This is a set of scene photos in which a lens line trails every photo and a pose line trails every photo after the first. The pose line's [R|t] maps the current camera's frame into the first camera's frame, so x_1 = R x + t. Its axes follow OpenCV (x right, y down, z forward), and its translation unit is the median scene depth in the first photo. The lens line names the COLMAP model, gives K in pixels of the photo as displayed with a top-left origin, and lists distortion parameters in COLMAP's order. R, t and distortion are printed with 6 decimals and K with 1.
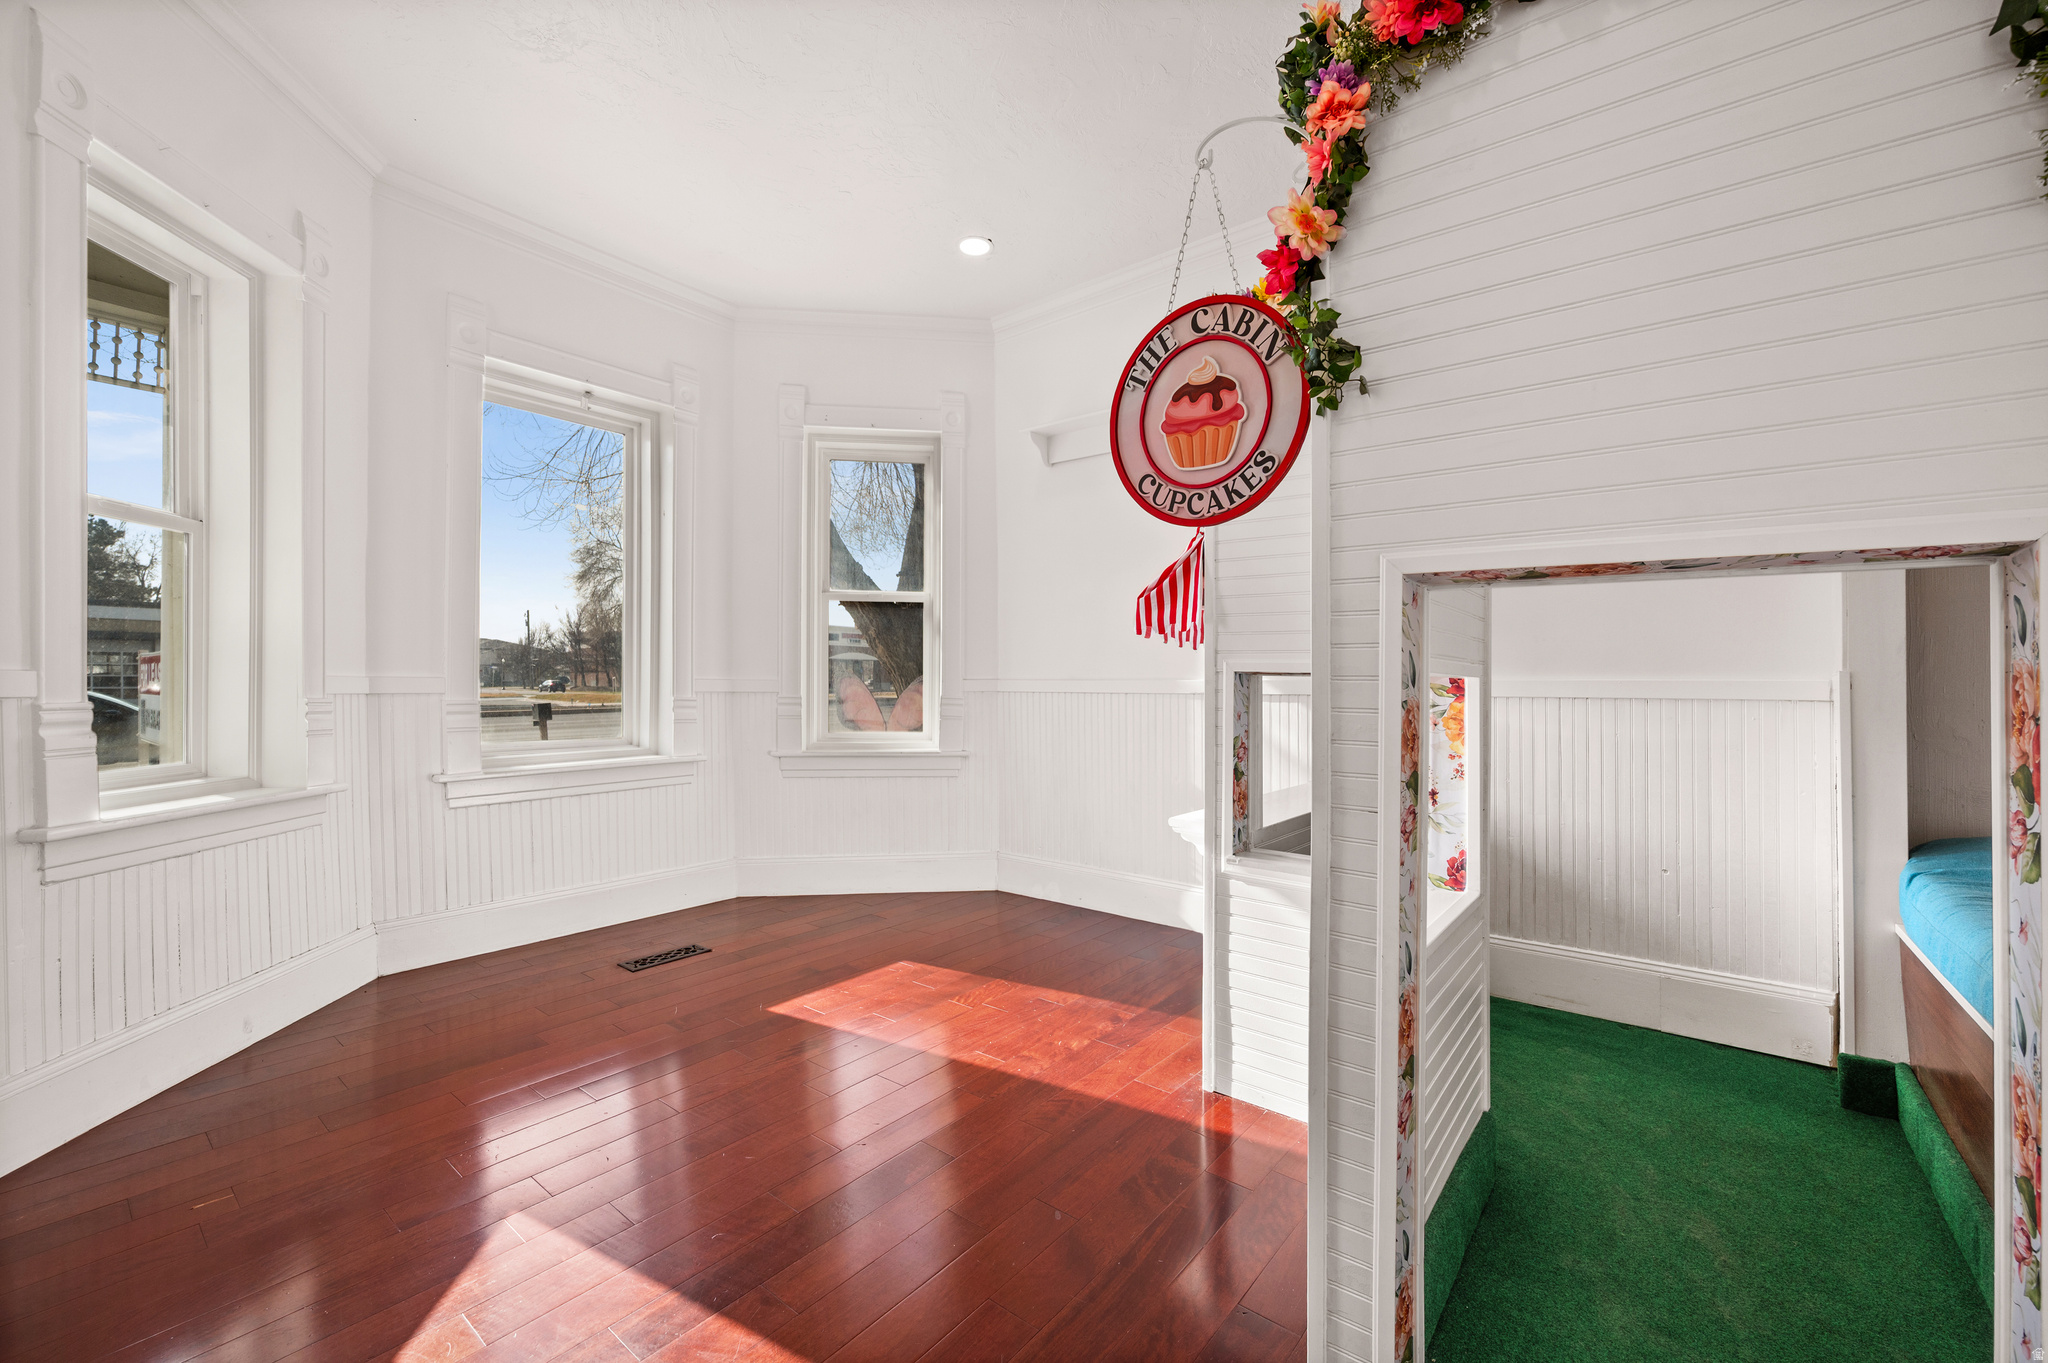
lens RADIAL K [[820.0, 0, 1027.5], [0, 820.0, 666.2], [0, 0, 1]] dist [-0.002399, -0.000179]
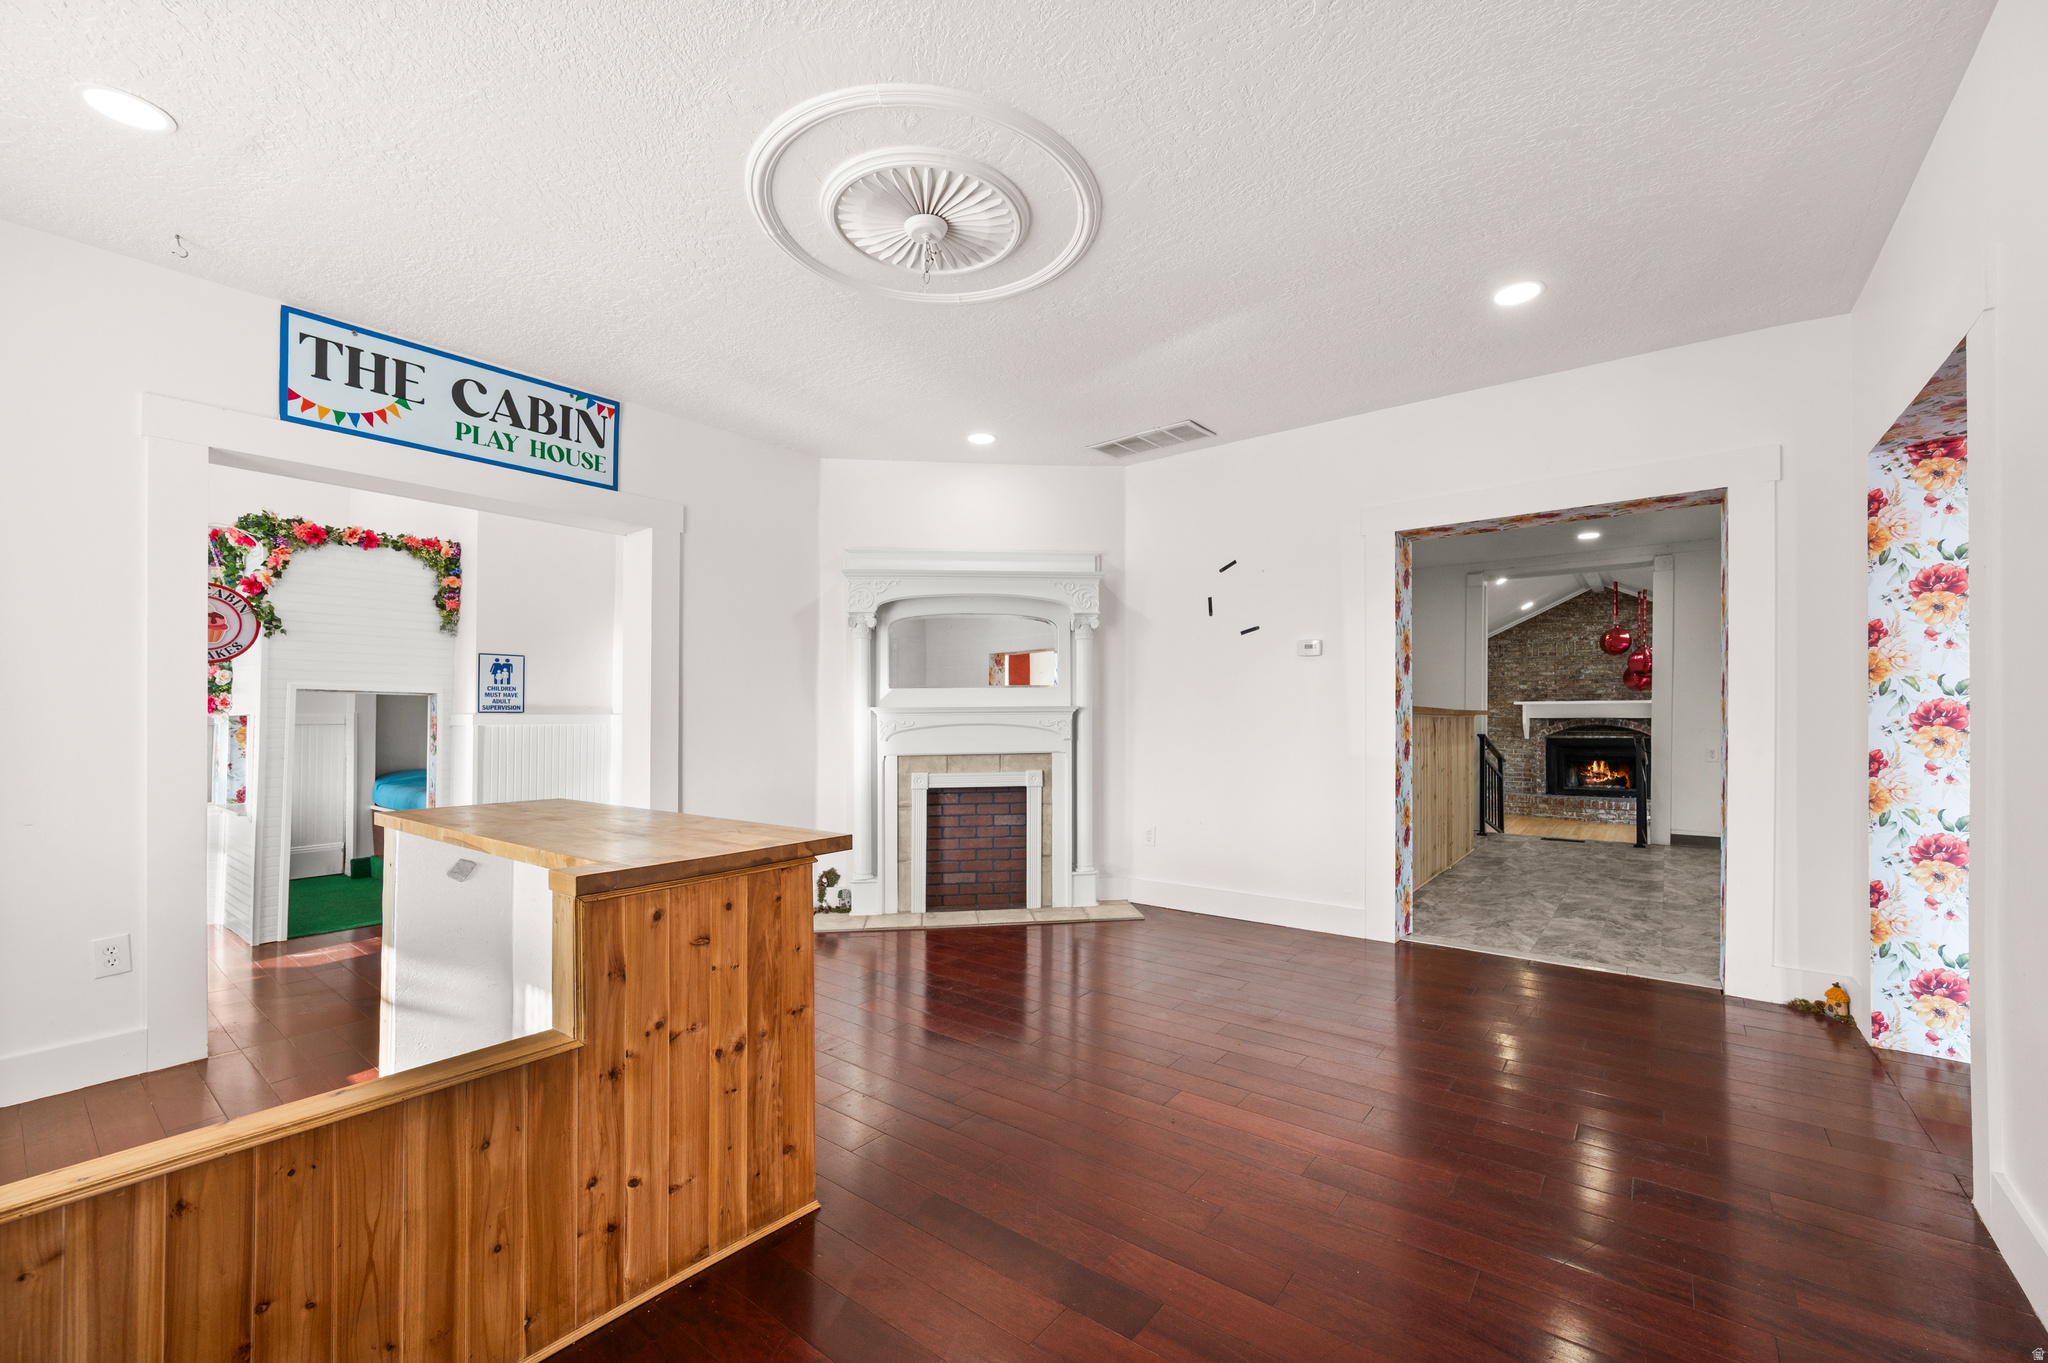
lens RADIAL K [[815.9, 0, 1032.9], [0, 815.9, 706.3], [0, 0, 1]] dist [-0.000884, -0.000085]
pose [[-0.016133, 0.007057, 0.999845, -2.661481], [-0.018732, 0.999797, -0.007359, -0.058575], [-0.999694, -0.018848, -0.015997, -1.816498]]
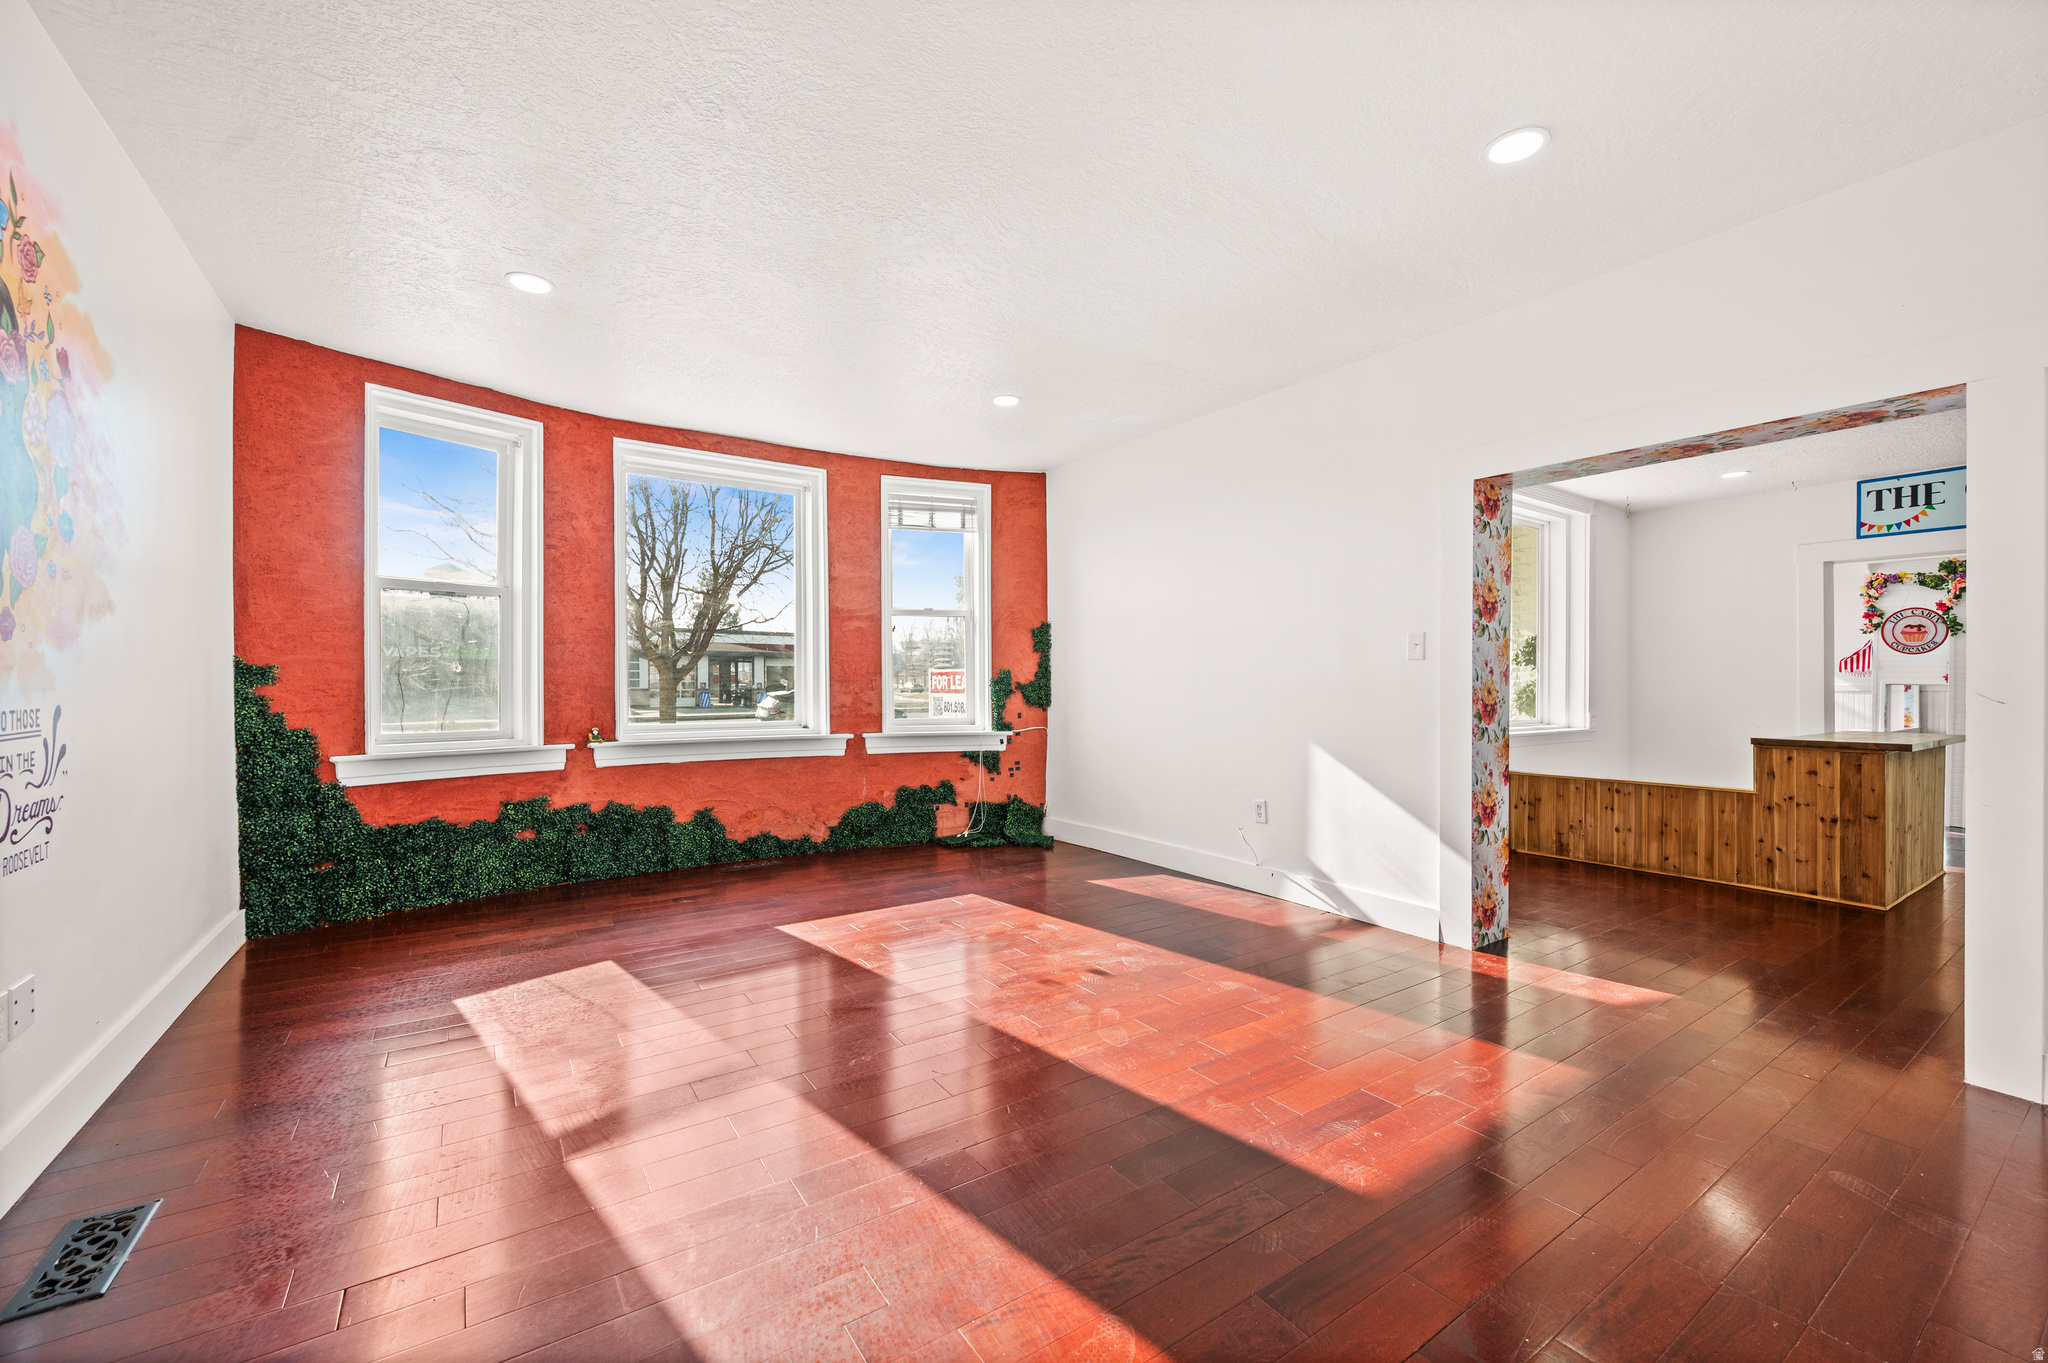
lens RADIAL K [[819.9, 0, 1034.5], [0, 819.9, 680.9], [0, 0, 1]] dist [-0.001707, -0.000127]
pose [[0.957230, -0.001392, -0.289325, -3.385763], [0.006675, 0.999828, 0.017275, -0.138996], [0.289252, -0.018468, 0.957075, -5.156371]]
